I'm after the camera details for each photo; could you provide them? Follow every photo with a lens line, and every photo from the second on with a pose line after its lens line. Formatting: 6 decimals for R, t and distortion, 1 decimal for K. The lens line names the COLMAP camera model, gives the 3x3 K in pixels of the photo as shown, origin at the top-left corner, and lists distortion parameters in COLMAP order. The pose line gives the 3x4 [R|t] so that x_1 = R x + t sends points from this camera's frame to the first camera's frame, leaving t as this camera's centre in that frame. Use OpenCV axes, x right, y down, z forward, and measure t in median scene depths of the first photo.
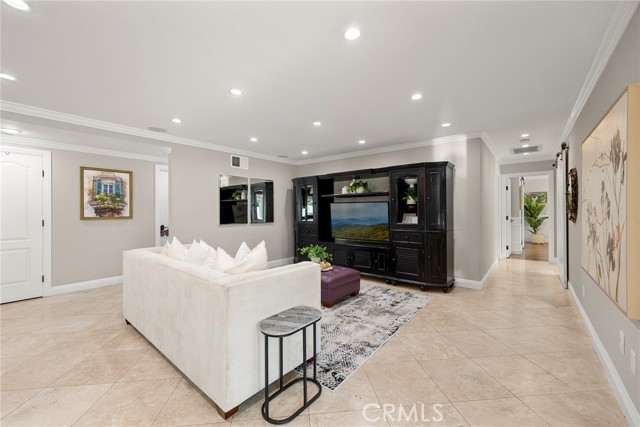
lens RADIAL K [[246.8, 0, 318.1], [0, 246.8, 210.5], [0, 0, 1]] dist [-0.001303, -0.000118]
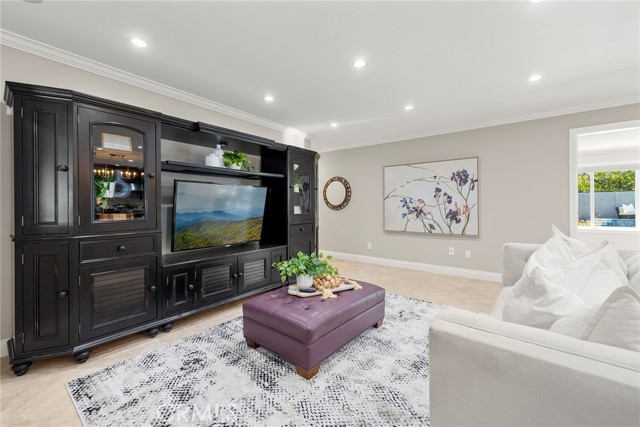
lens RADIAL K [[246.8, 0, 318.1], [0, 246.8, 210.5], [0, 0, 1]] dist [-0.001303, -0.000118]
pose [[0.041000, -0.007150, 0.999134, -0.534279], [0.005035, 0.999963, 0.006949, 0.035207], [-0.999146, 0.004746, 0.041034, 0.882877]]
